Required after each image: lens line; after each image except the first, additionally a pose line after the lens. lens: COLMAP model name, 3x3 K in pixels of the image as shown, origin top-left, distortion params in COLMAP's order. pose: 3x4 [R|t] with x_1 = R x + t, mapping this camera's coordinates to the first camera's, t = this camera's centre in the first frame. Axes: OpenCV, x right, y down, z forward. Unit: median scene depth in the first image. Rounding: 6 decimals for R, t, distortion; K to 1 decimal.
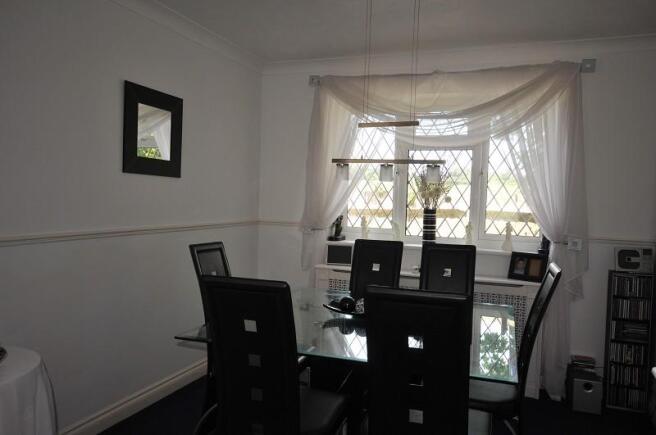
lens RADIAL K [[503.0, 0, 328.0], [0, 503.0, 217.5], [0, 0, 1]] dist [-0.001999, -0.000718]
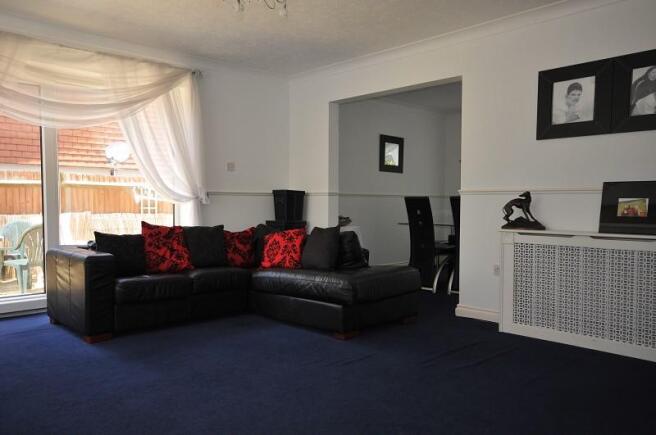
lens RADIAL K [[503.0, 0, 328.0], [0, 503.0, 217.5], [0, 0, 1]] dist [-0.001999, -0.000718]
pose [[0.899326, -0.004427, -0.437256, 0.418076], [0.008650, 0.999933, 0.007667, 0.108133], [0.437193, -0.010677, 0.899304, -1.264264]]
